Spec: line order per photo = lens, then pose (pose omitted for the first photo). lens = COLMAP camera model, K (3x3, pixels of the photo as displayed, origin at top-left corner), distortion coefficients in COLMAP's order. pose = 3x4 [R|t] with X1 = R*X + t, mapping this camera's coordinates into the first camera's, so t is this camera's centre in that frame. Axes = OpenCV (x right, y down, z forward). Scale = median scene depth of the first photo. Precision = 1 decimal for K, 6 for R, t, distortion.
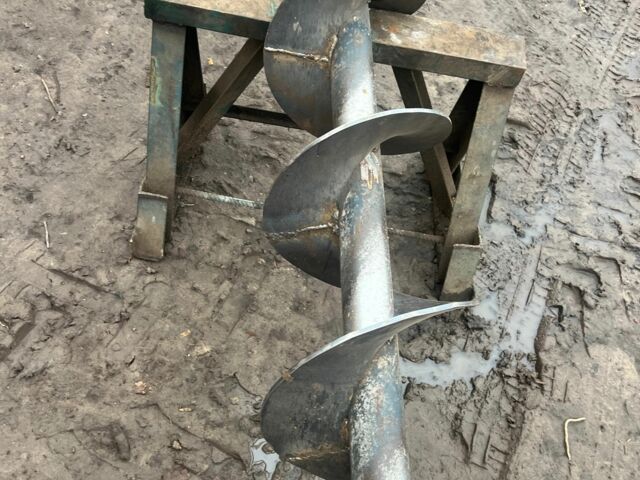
lens RADIAL K [[630.4, 0, 320.5], [0, 630.4, 239.8], [0, 0, 1]] dist [0.006658, 0.000000]
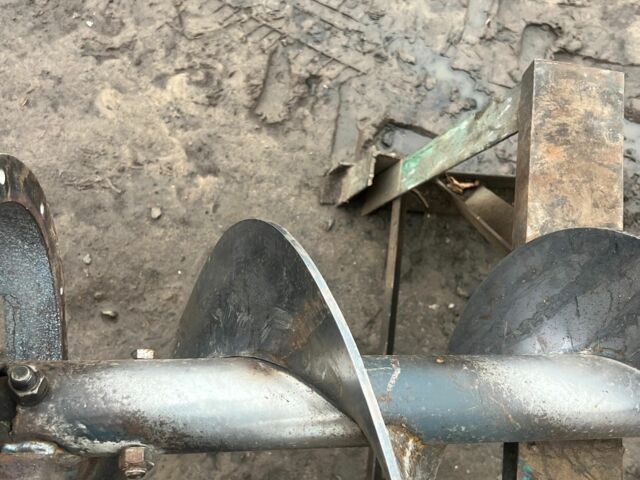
lens RADIAL K [[630.4, 0, 319.9], [0, 630.4, 240.7], [0, 0, 1]] dist [0.006658, 0.000000]
pose [[0.028499, -0.995505, 0.090320, 0.074146], [0.806765, 0.076256, 0.585932, -0.570304], [-0.590185, 0.056168, 0.805311, 0.478505]]
